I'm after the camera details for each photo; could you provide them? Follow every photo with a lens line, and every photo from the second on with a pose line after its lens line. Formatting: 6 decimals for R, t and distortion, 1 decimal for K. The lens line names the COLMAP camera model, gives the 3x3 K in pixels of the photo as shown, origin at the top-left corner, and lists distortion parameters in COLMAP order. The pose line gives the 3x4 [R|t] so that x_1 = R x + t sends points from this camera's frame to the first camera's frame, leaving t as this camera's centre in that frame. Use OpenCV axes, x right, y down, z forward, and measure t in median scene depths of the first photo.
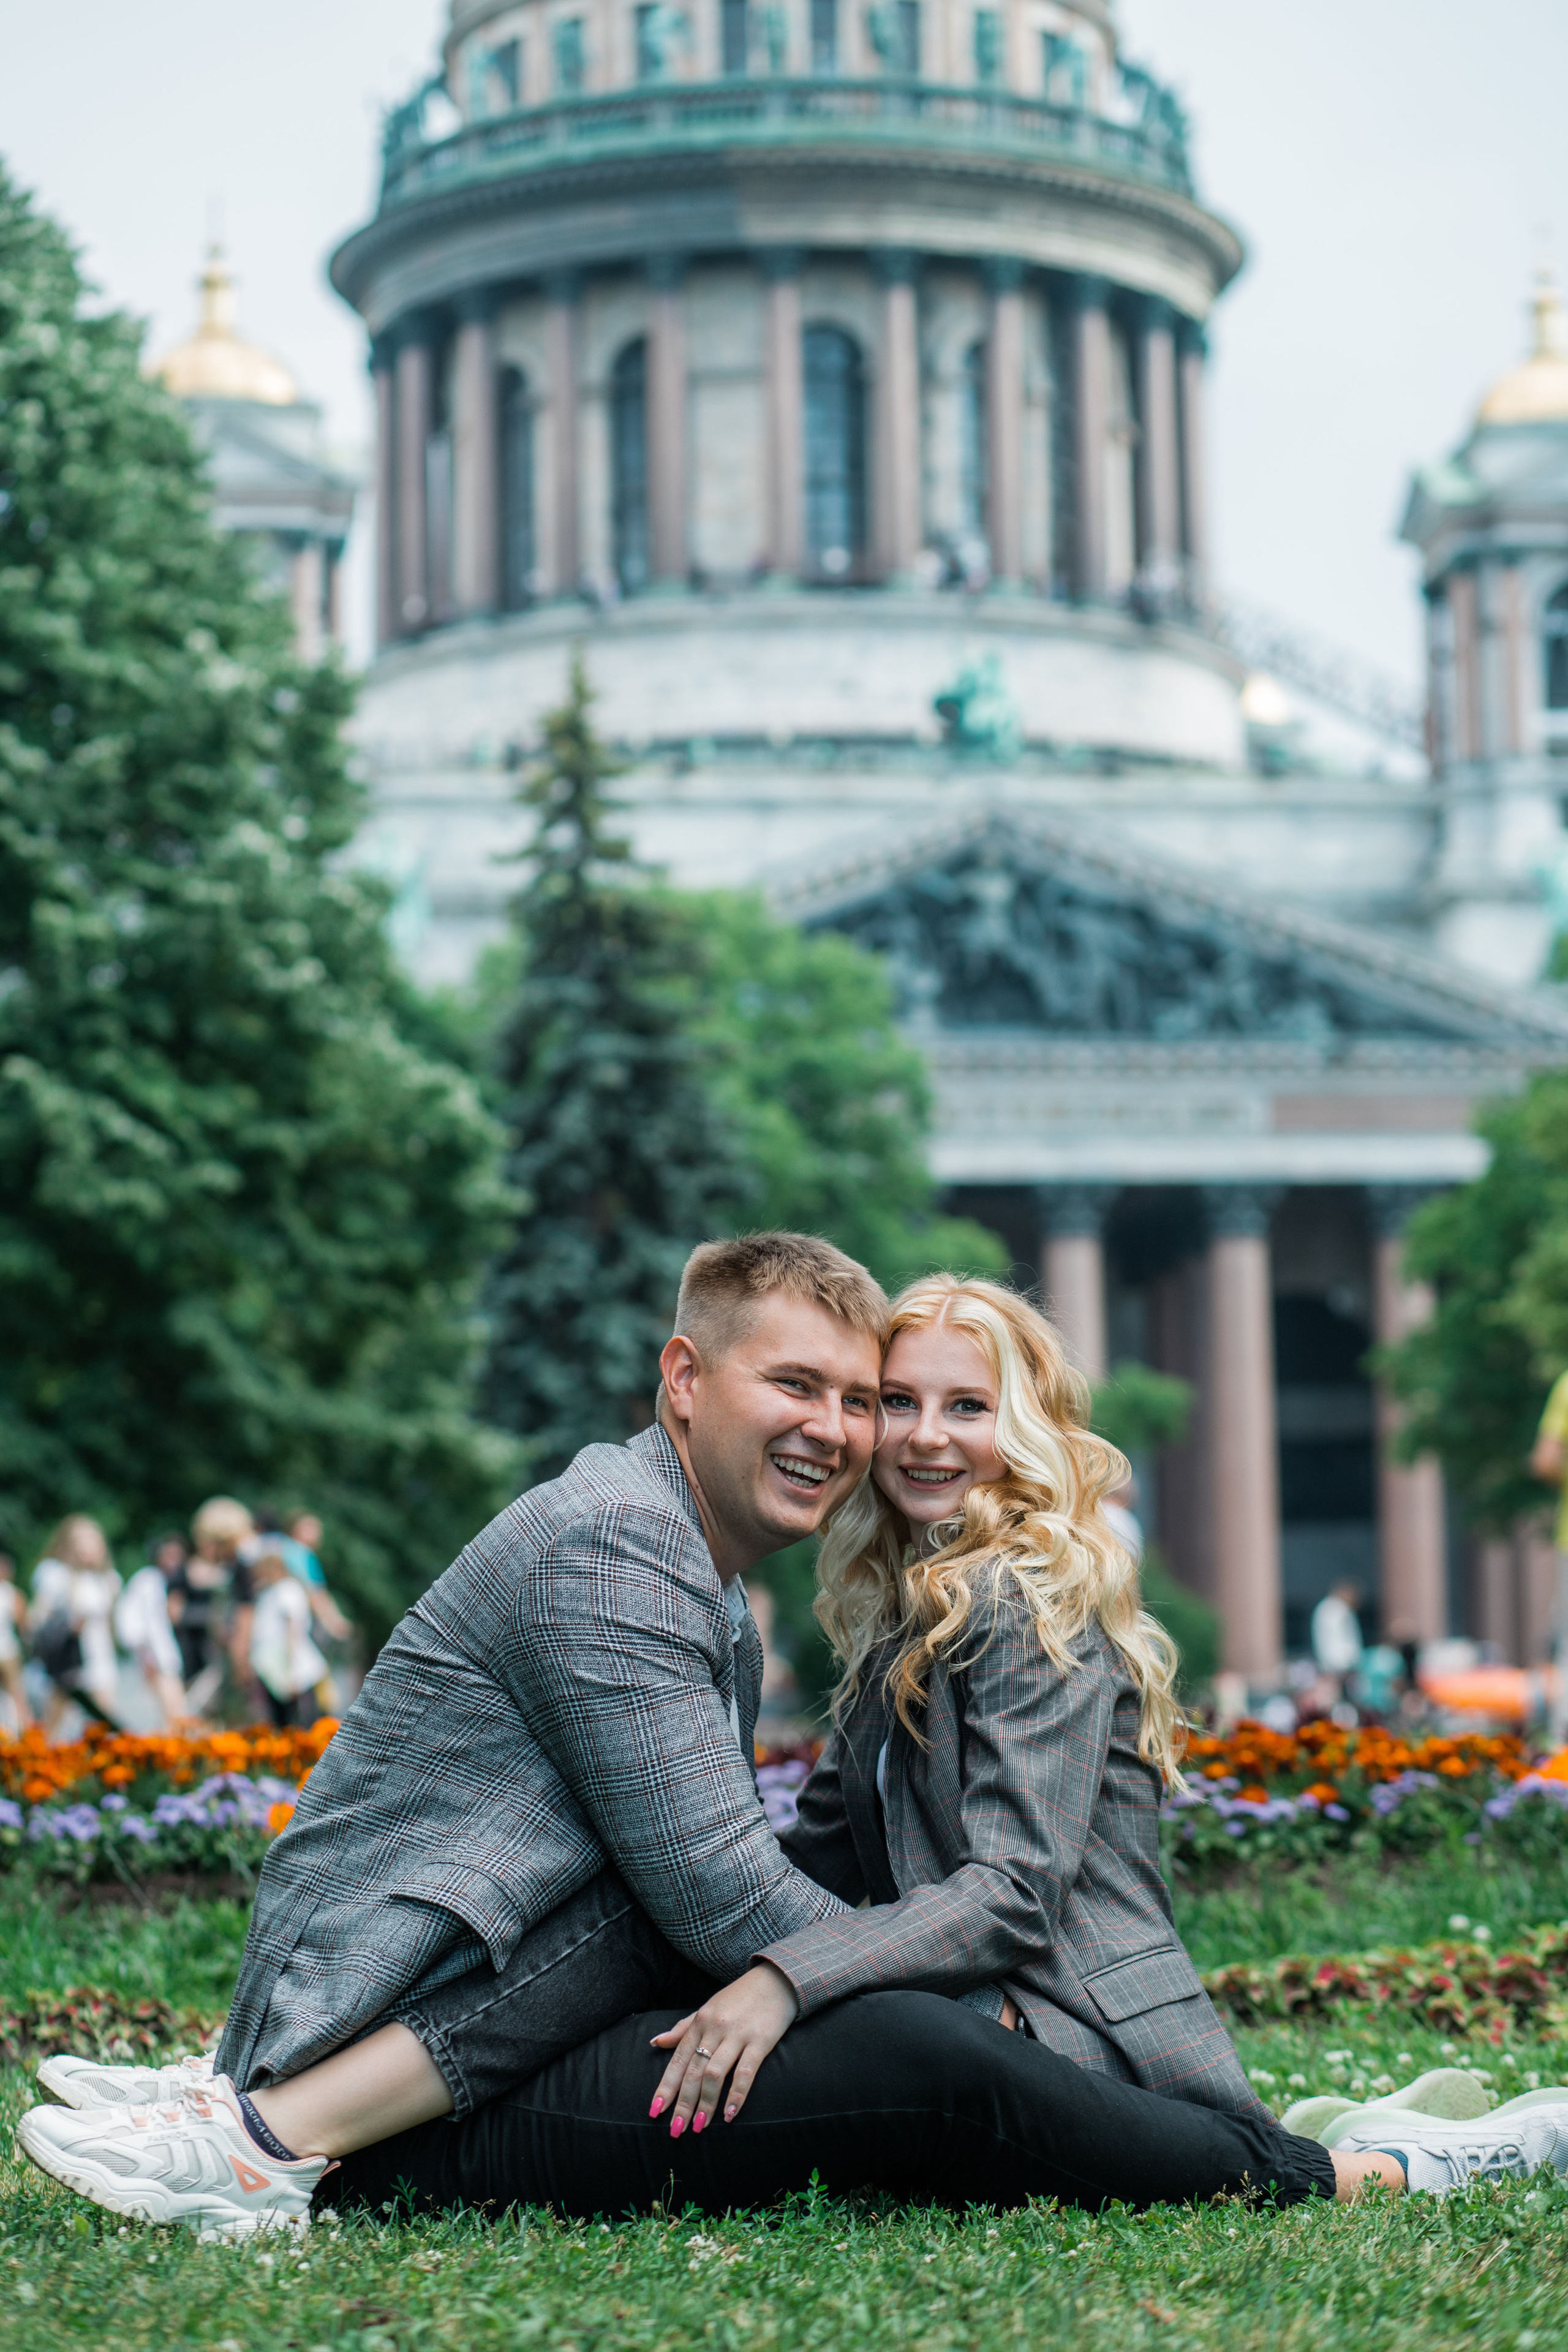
lens RADIAL K [[5670.3, 0, 790.9], [0, 5670.3, 1208.4], [0, 0, 1]] dist [-0.113259, 0.000000]
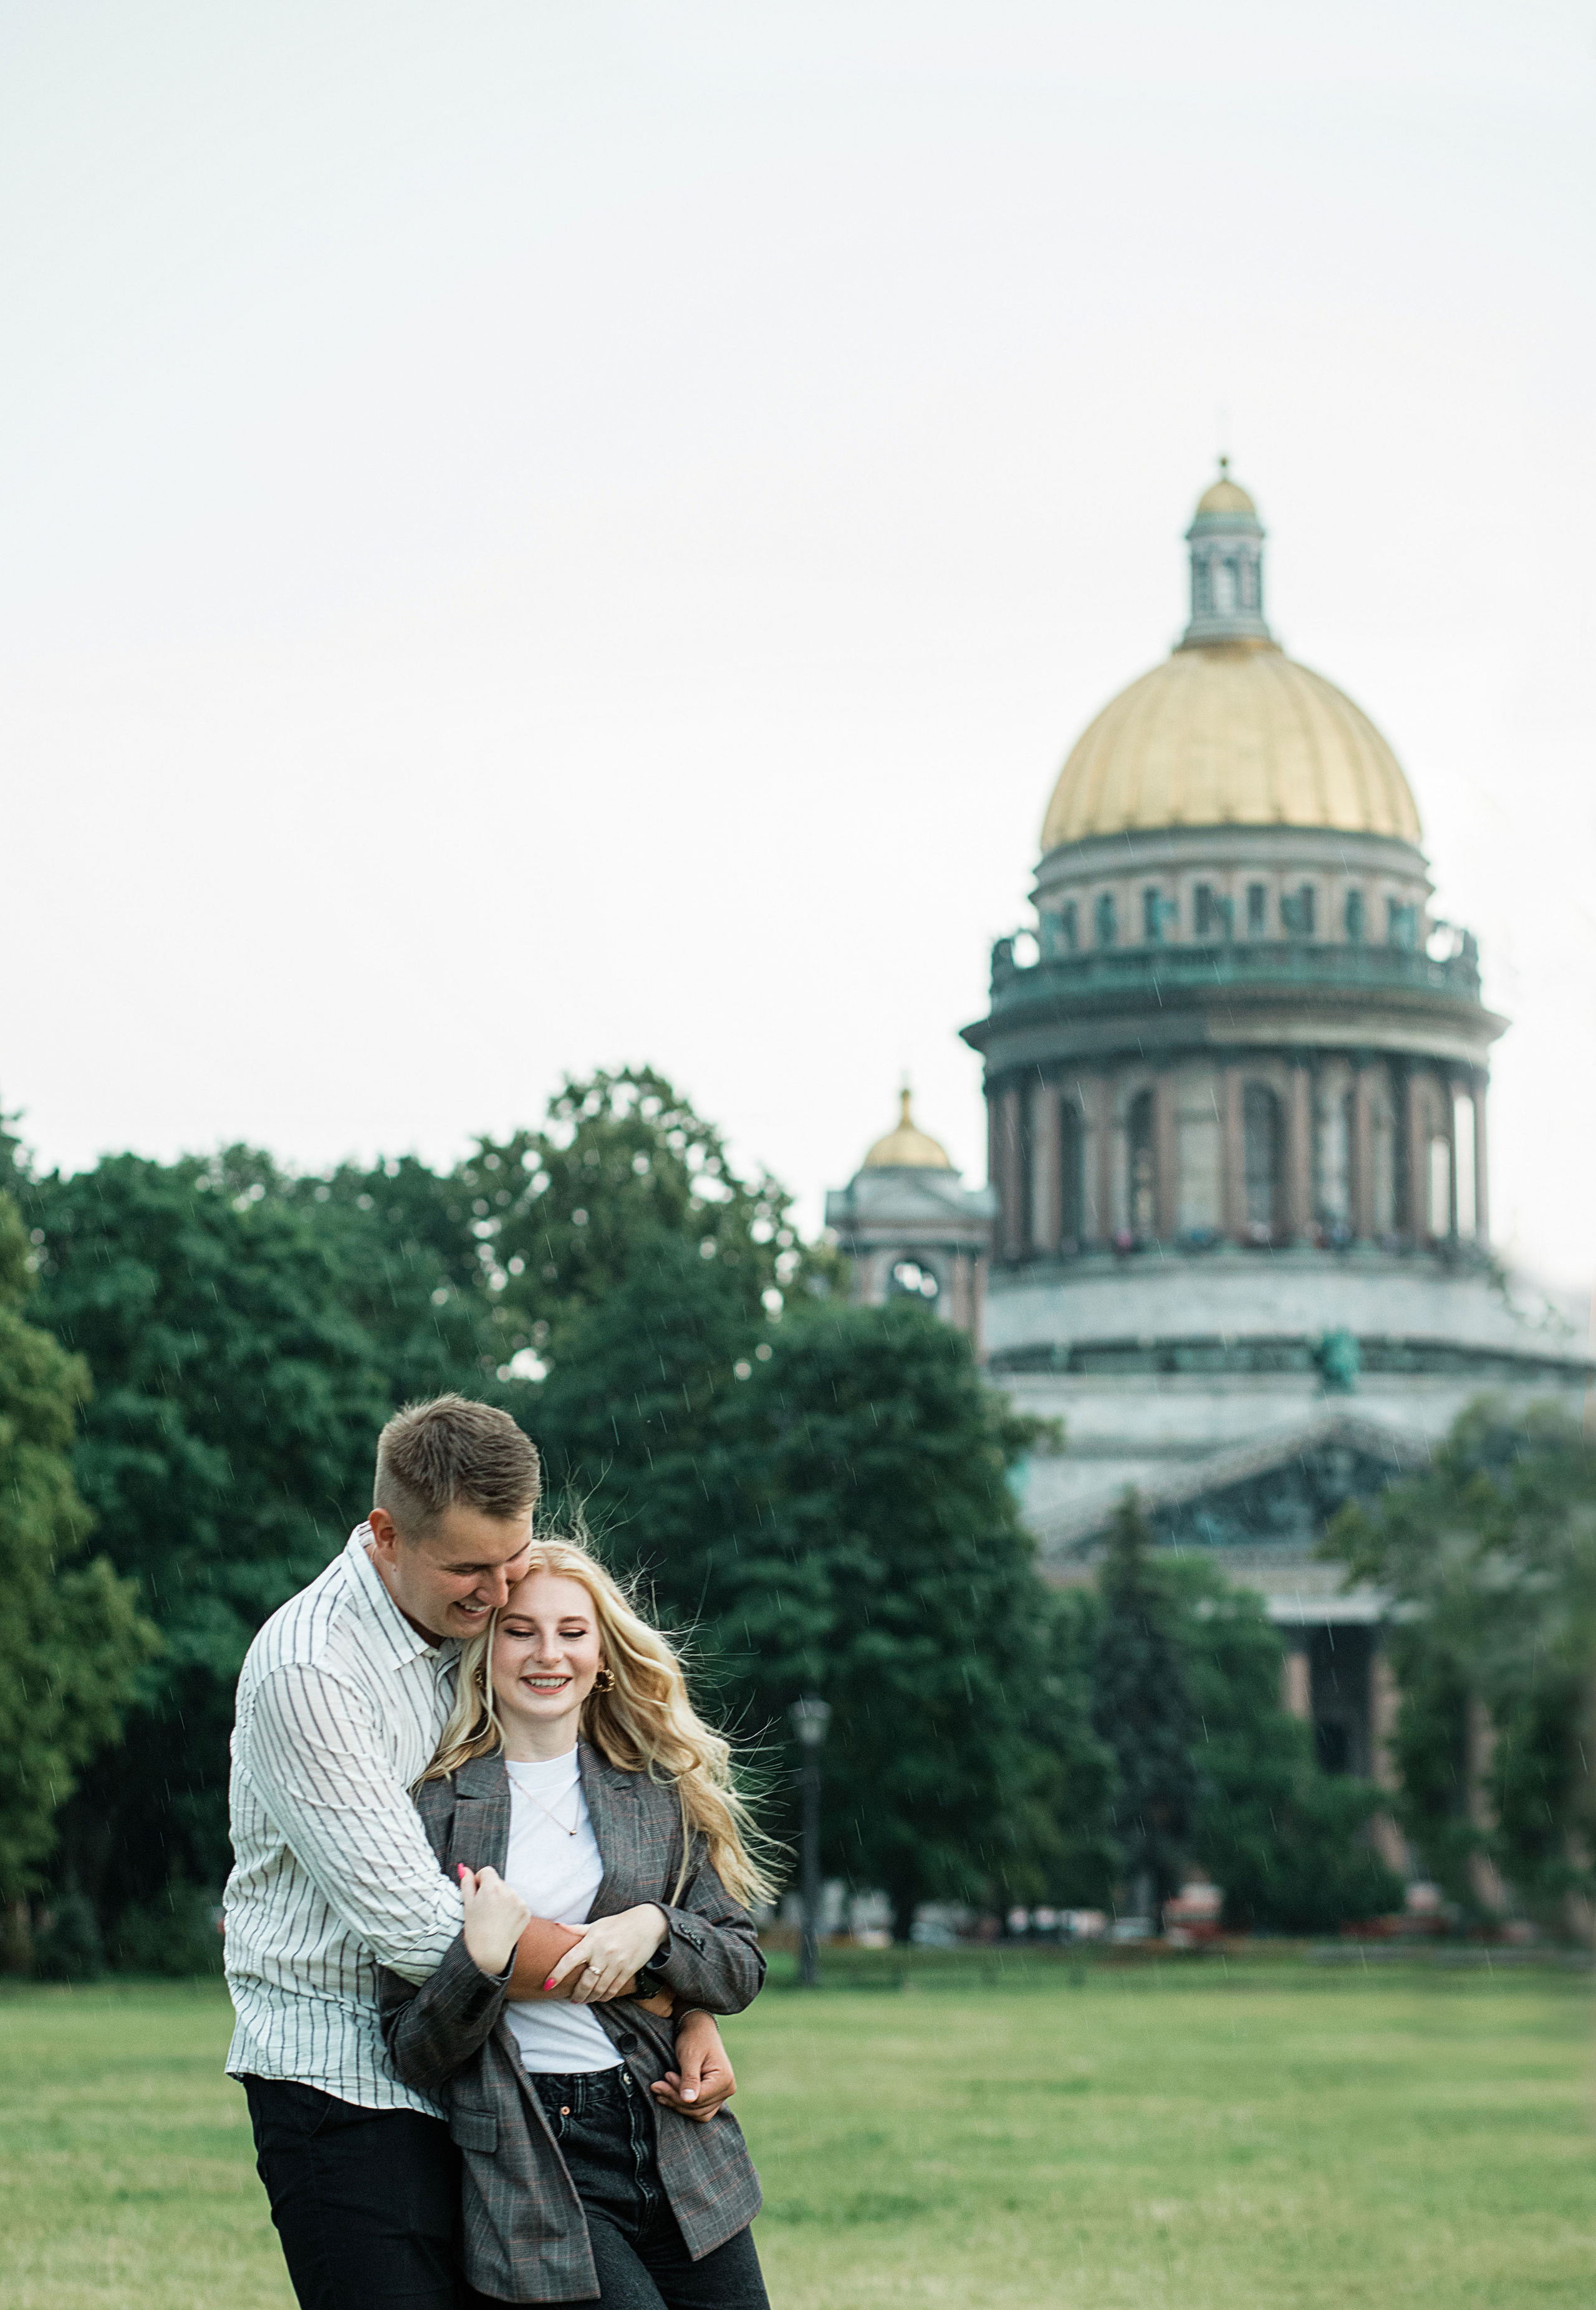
lens RADIAL K [[5850.0, 0, 735.5], [0, 5850.0, 1228.7], [0, 0, 1]] dist [0.030213, 0.000000]
pose [[0.995655, 0.002954, -0.093069, 0.016351], [-0.004924, 0.999768, -0.020948, -0.090411], [0.092986, 0.021316, 0.995439, -0.892756]]
